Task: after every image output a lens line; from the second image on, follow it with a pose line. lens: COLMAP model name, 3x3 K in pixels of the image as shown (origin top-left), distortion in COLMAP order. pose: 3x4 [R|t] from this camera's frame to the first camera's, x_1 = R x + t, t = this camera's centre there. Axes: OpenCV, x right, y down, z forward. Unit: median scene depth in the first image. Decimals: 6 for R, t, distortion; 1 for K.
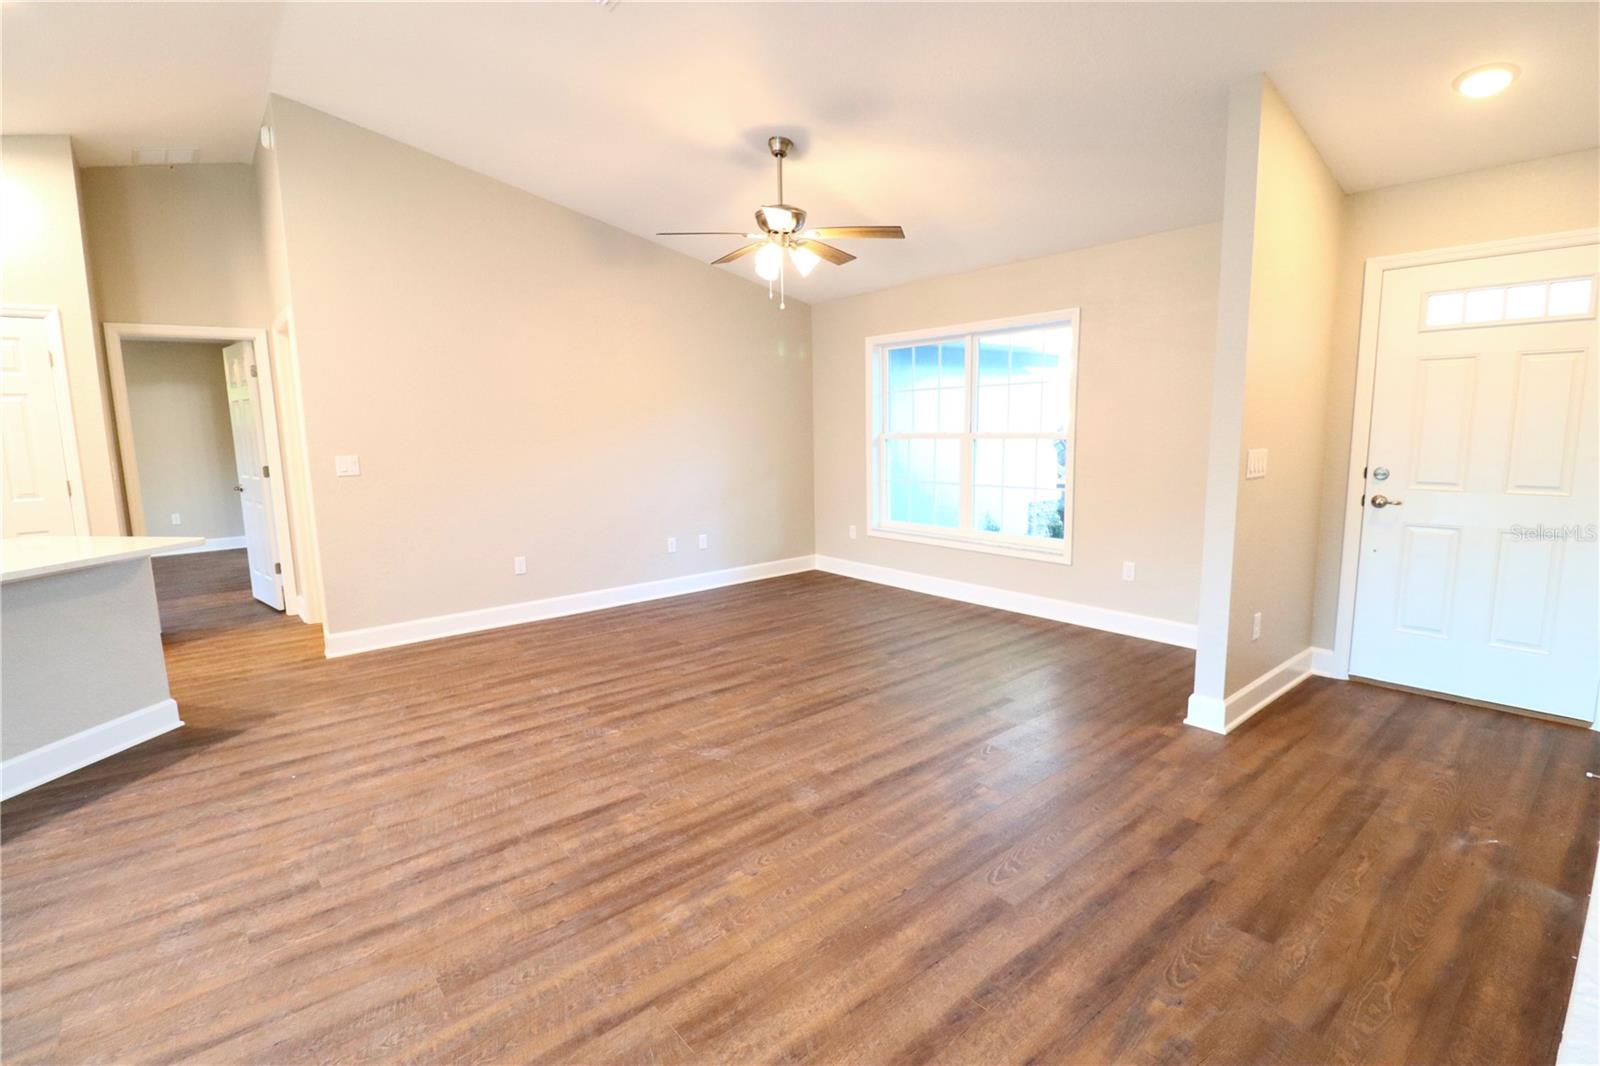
lens RADIAL K [[738.3, 0, 795.8], [0, 738.3, 533.2], [0, 0, 1]] dist [0.001730, -0.014972]
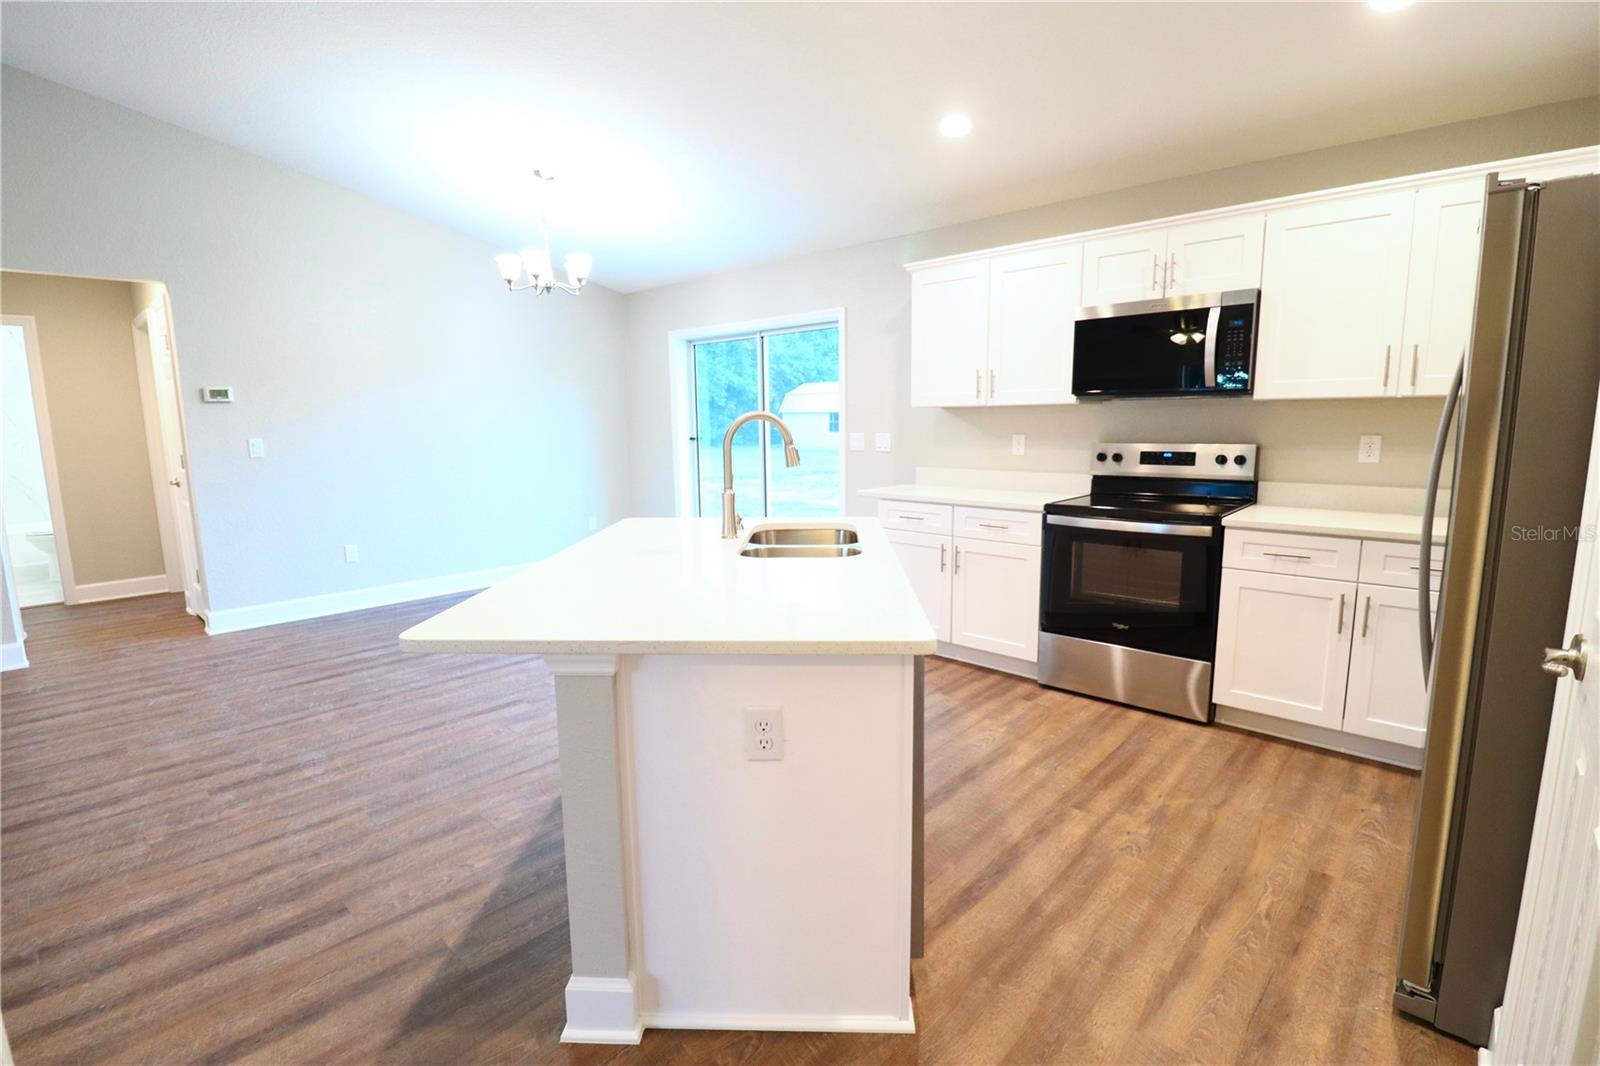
lens RADIAL K [[738.3, 0, 795.8], [0, 738.3, 533.2], [0, 0, 1]] dist [0.001730, -0.014972]
pose [[-0.991591, 0.050224, -0.119271, -1.002634], [0.012153, 0.953689, 0.300548, -0.182129], [0.128842, 0.296571, -0.946280, 1.445579]]
